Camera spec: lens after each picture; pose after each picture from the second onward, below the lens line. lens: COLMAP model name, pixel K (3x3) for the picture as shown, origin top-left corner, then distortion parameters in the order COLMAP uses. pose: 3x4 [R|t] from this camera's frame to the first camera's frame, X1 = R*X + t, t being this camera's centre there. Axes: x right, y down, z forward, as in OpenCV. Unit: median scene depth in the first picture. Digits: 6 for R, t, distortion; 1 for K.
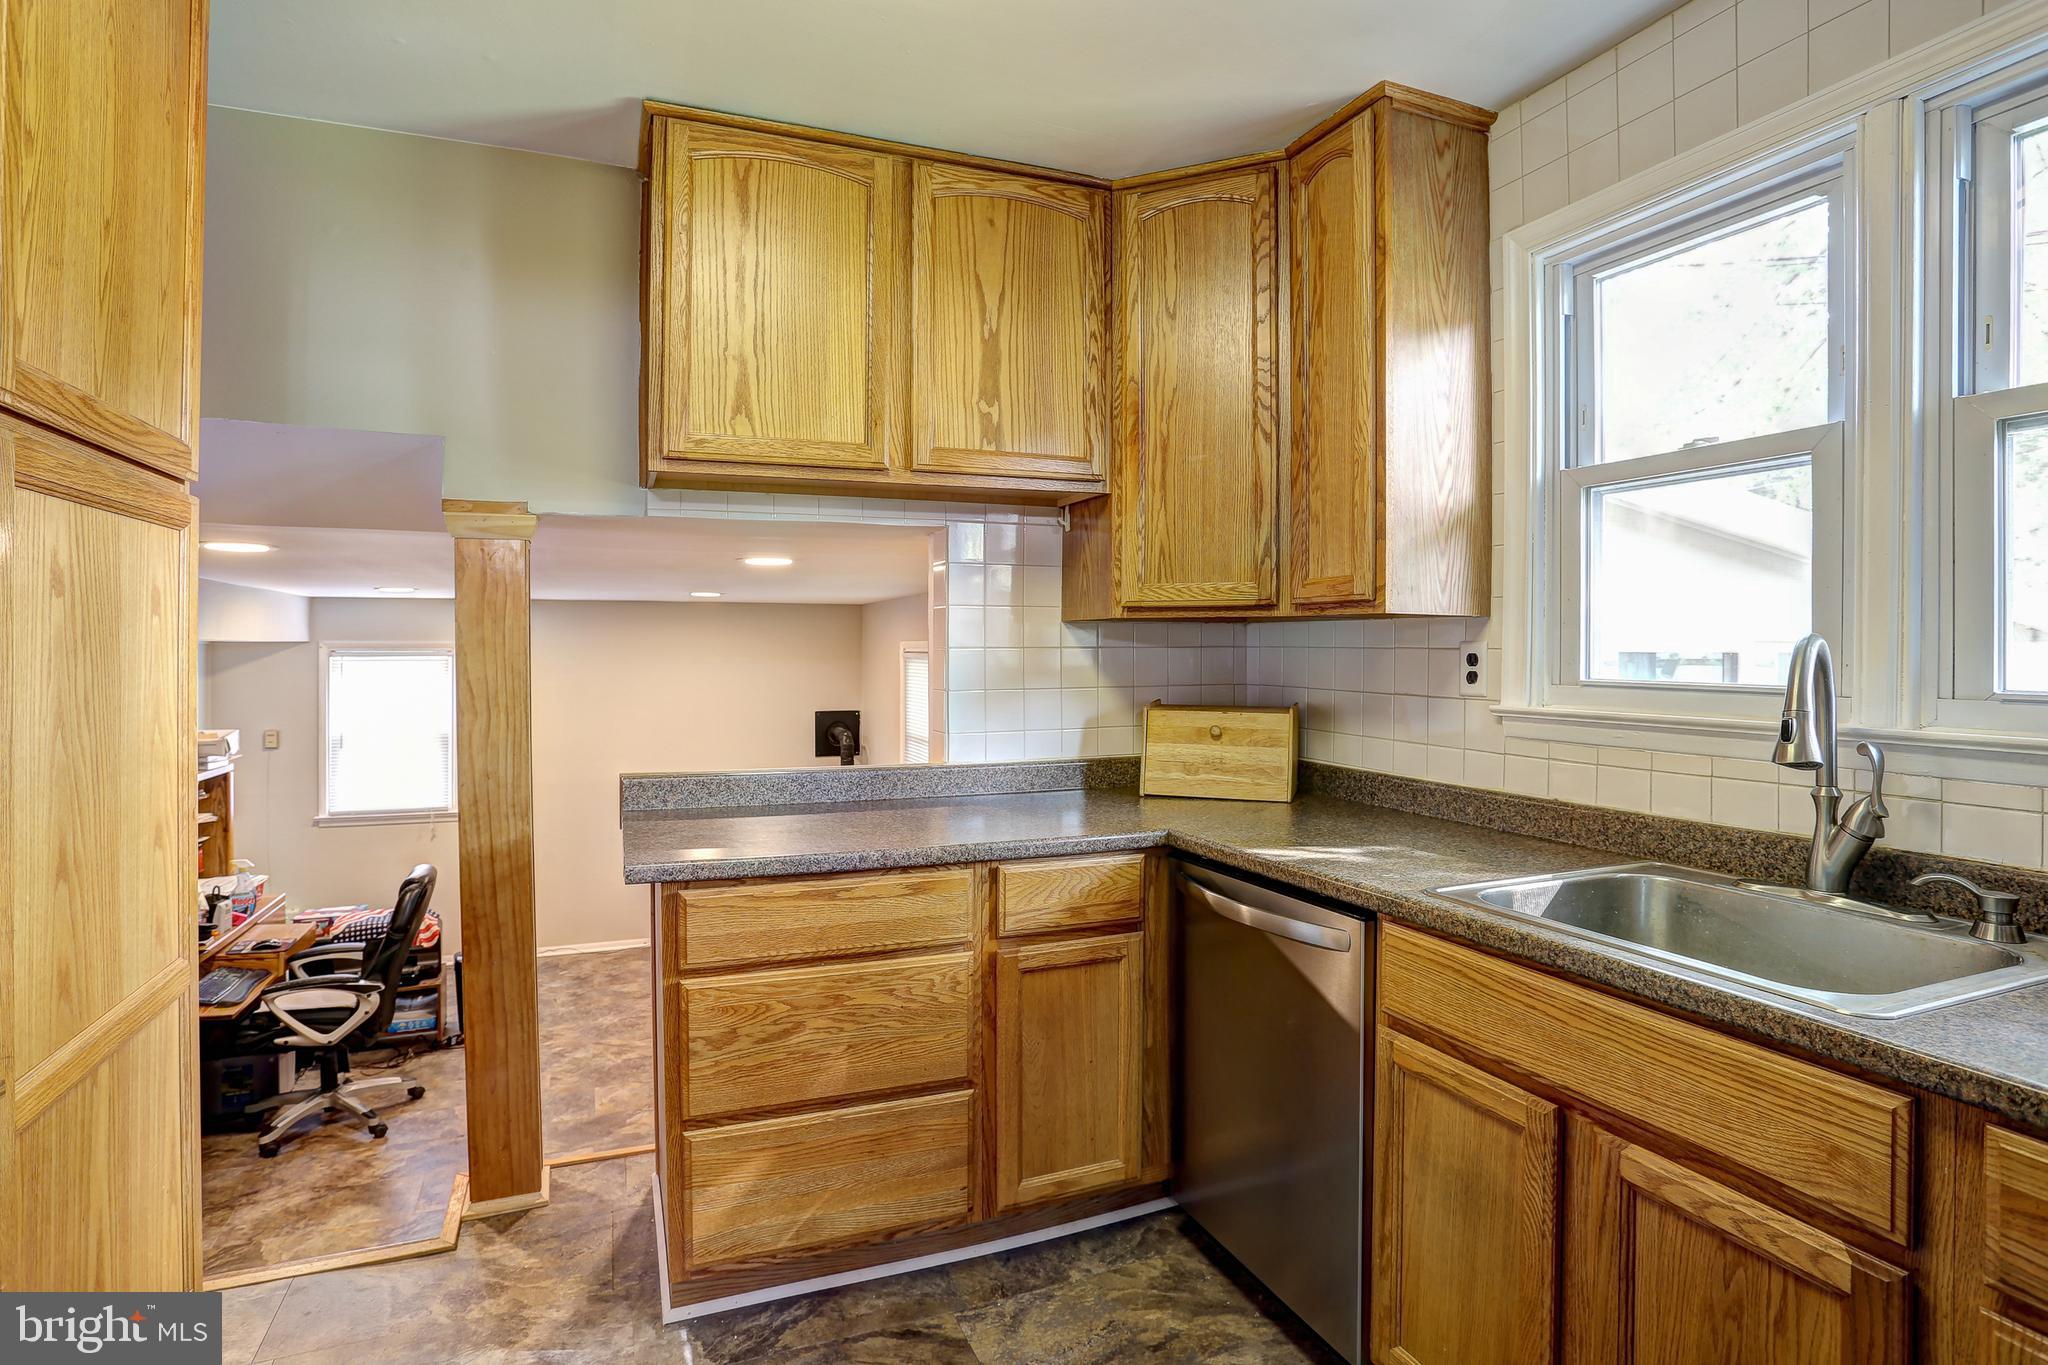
lens RADIAL K [[1027.0, 0, 1042.2], [0, 1027.0, 670.1], [0, 0, 1]] dist [-0.066250, 0.016287]
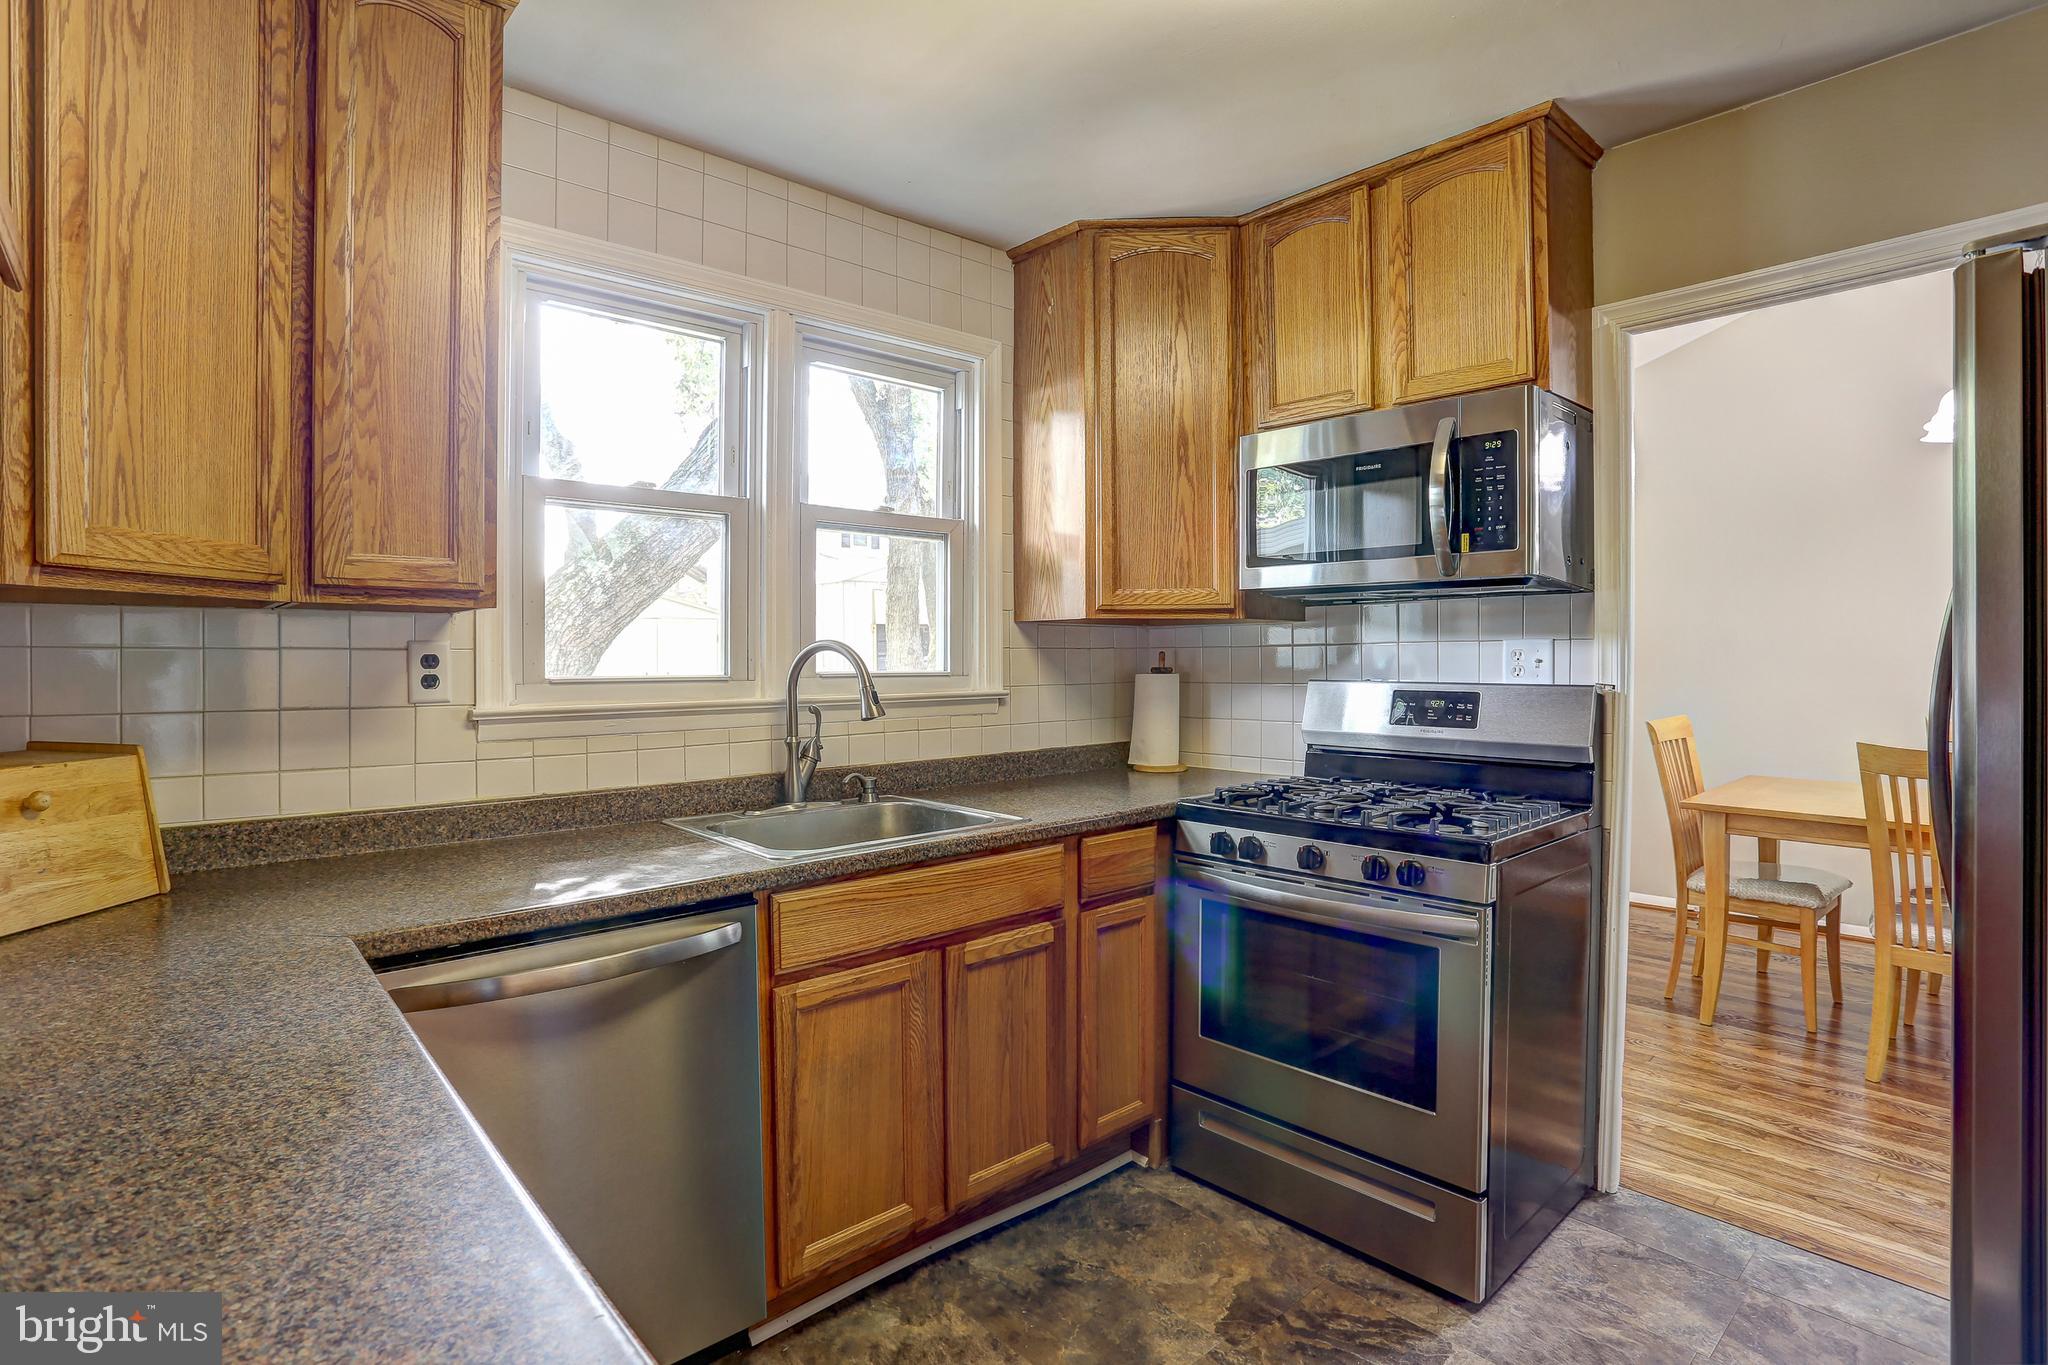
lens RADIAL K [[1027.0, 0, 1024.5], [0, 1027.0, 684.1], [0, 0, 1]] dist [-0.066250, 0.016287]
pose [[-0.340101, -0.032719, 0.939819, -0.696807], [0.017148, 0.999013, 0.040986, -0.020862], [-0.940232, 0.030055, -0.339204, 0.974402]]
